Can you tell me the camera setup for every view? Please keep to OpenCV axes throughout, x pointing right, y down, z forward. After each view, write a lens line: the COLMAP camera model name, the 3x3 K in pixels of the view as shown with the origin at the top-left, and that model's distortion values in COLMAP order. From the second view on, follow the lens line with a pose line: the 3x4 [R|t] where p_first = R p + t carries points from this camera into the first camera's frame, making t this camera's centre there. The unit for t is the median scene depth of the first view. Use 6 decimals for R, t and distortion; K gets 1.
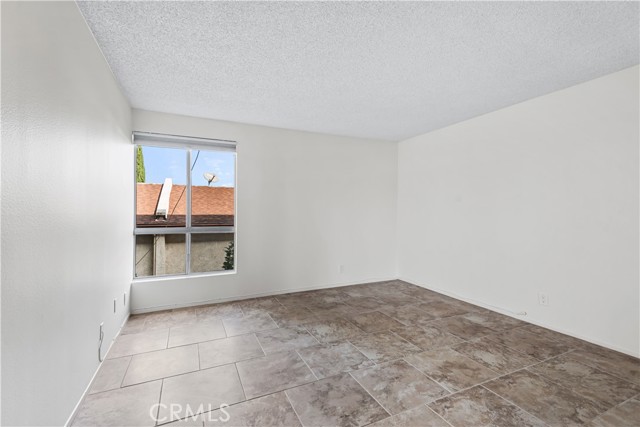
lens RADIAL K [[291.4, 0, 320.6], [0, 291.4, 212.2], [0, 0, 1]] dist [0.019710, -0.003208]
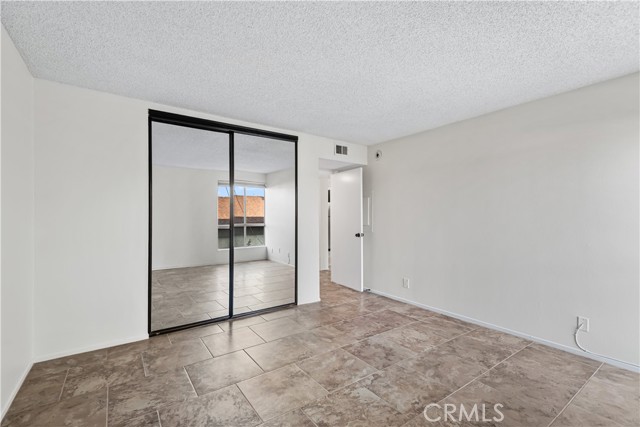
lens RADIAL K [[291.4, 0, 321.3], [0, 291.4, 213.8], [0, 0, 1]] dist [0.019710, -0.003208]
pose [[-0.982193, -0.005335, -0.187801, 0.501404], [-0.005318, 0.999986, -0.000593, -0.026534], [0.187802, 0.000417, -0.982207, 1.980007]]
